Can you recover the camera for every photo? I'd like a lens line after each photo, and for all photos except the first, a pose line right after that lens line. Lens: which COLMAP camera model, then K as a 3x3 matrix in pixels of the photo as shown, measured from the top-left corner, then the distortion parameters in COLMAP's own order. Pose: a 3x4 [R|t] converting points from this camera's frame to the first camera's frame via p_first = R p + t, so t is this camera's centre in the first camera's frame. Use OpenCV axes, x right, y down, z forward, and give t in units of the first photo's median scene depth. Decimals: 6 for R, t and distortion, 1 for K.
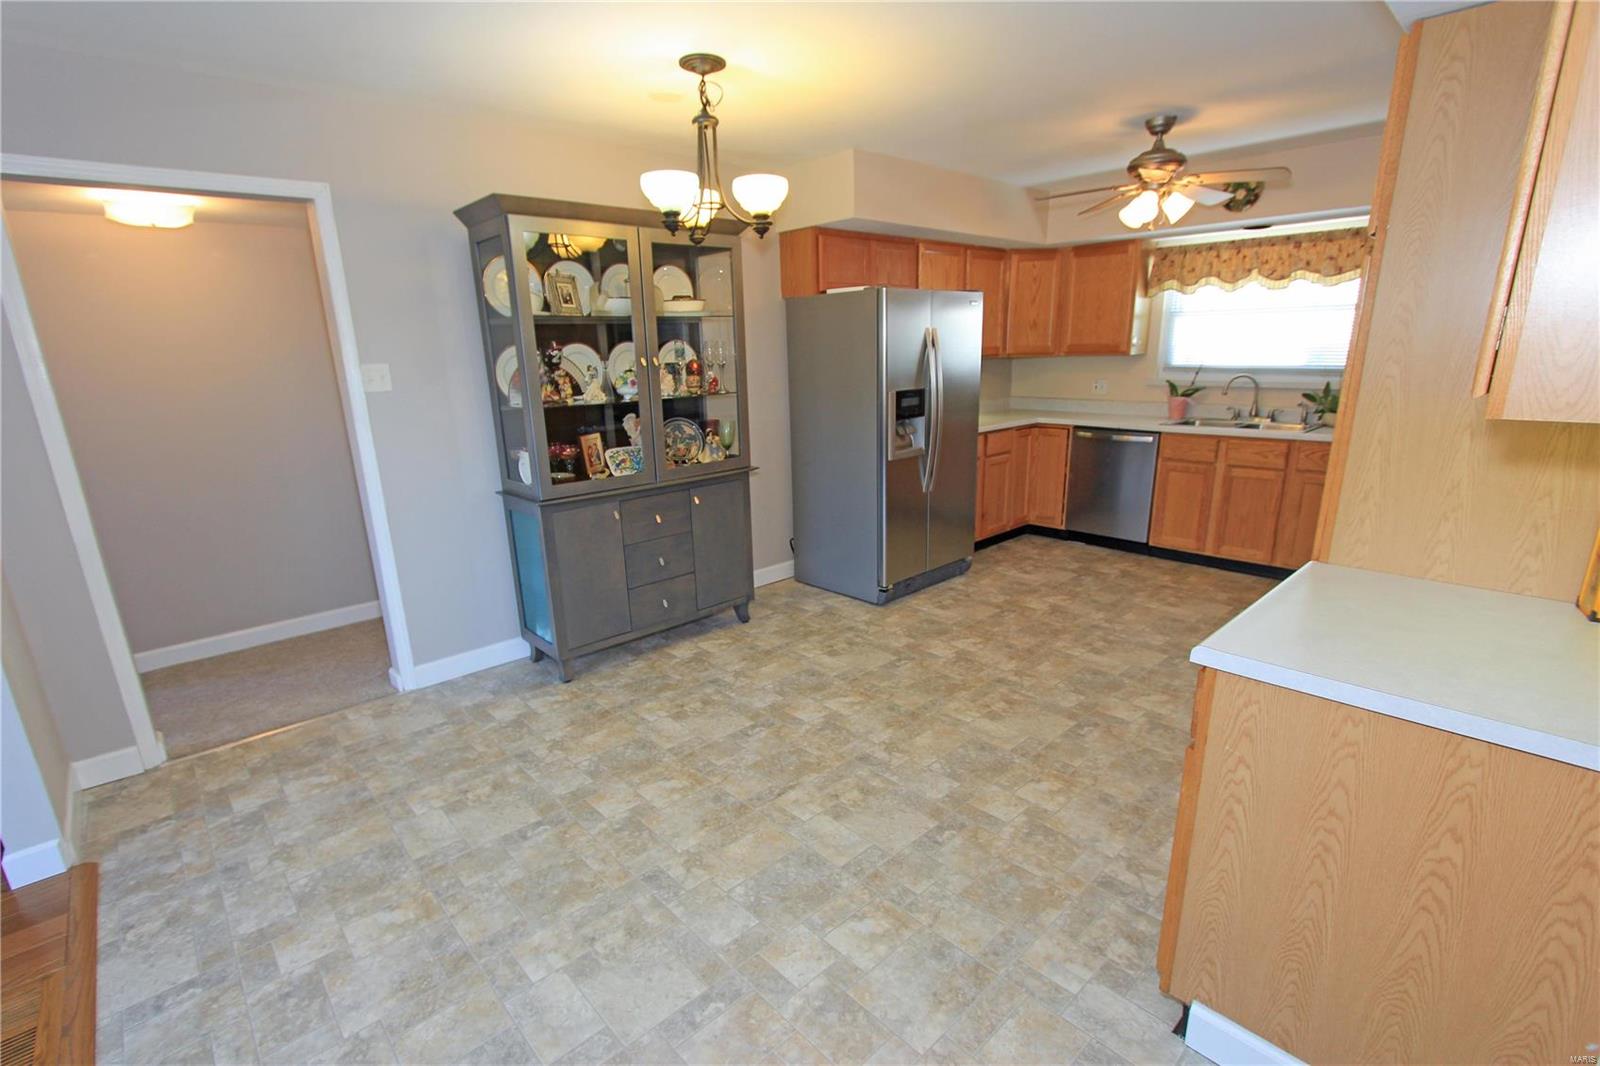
lens RADIAL K [[731.1, 0, 783.4], [0, 731.1, 561.1], [0, 0, 1]] dist [-0.017355, -0.000299]
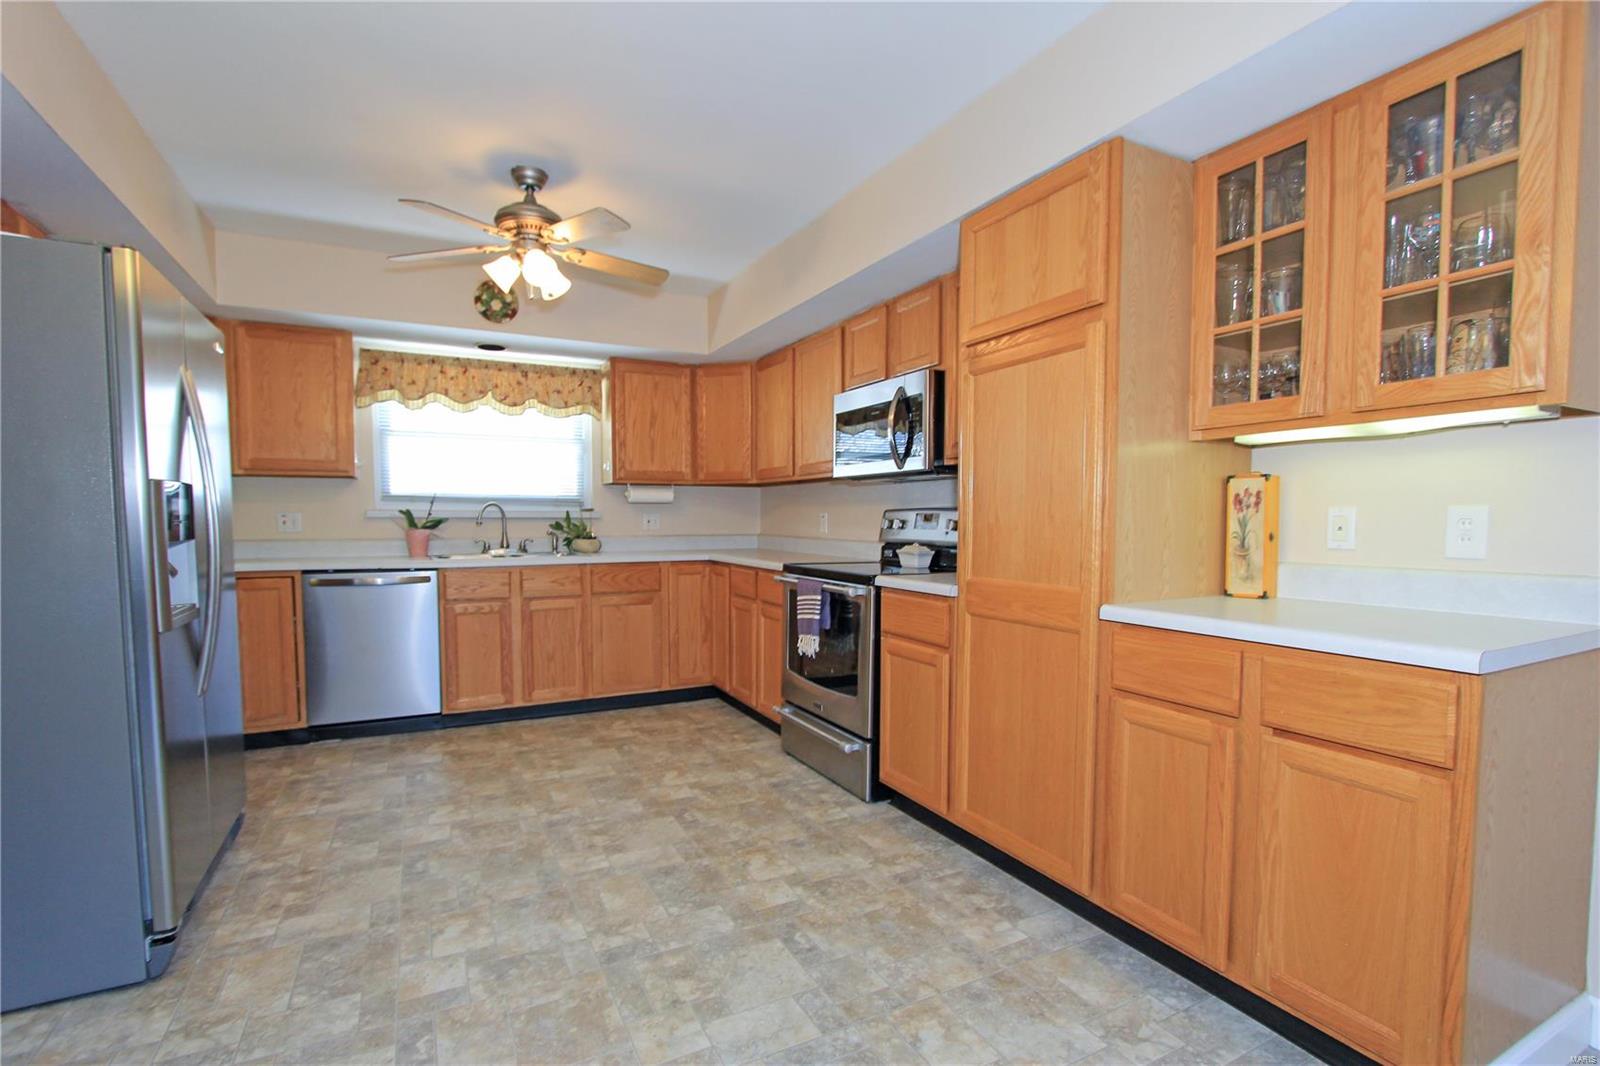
lens RADIAL K [[731.1, 0, 783.4], [0, 731.1, 561.1], [0, 0, 1]] dist [-0.017355, -0.000299]
pose [[0.268051, -0.028433, 0.962985, -0.145020], [0.263617, 0.963581, -0.044928, -0.051737], [-0.926636, 0.265902, 0.265784, 0.446180]]
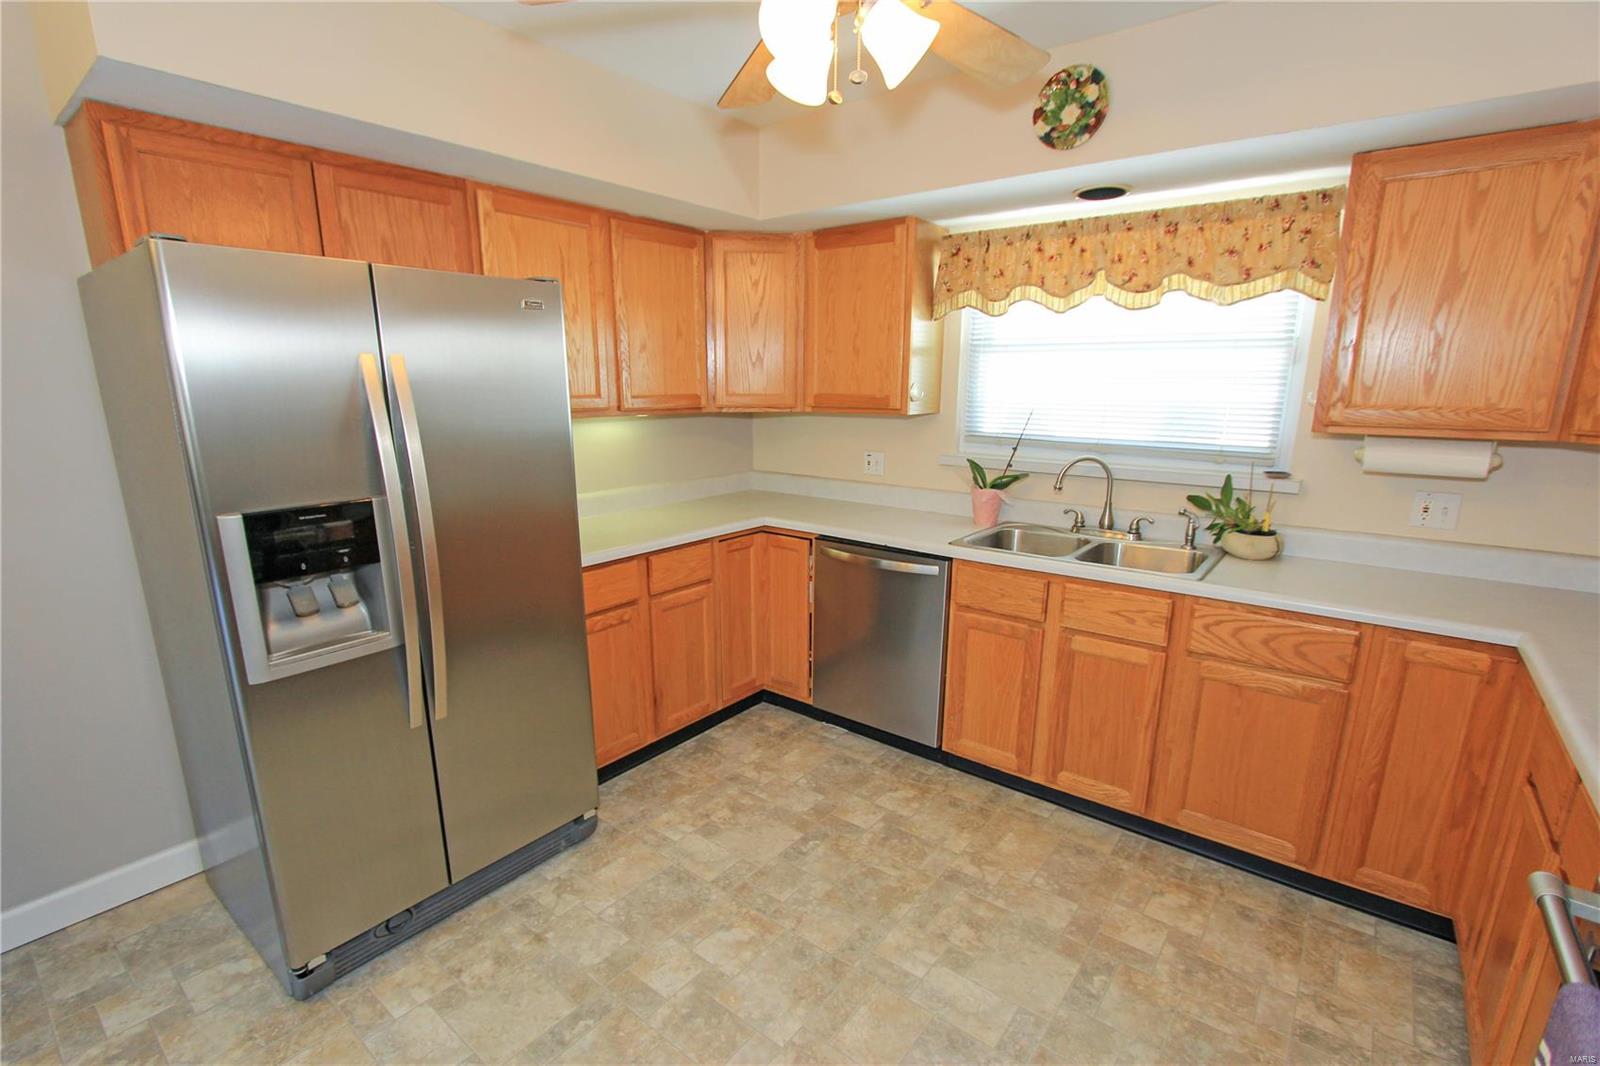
lens RADIAL K [[731.1, 0, 783.4], [0, 731.1, 561.1], [0, 0, 1]] dist [-0.017355, -0.000299]
pose [[0.987324, -0.007609, 0.158536, 0.309928], [0.014807, 0.998910, -0.044275, -0.154679], [-0.158026, 0.046061, 0.986360, 0.481437]]
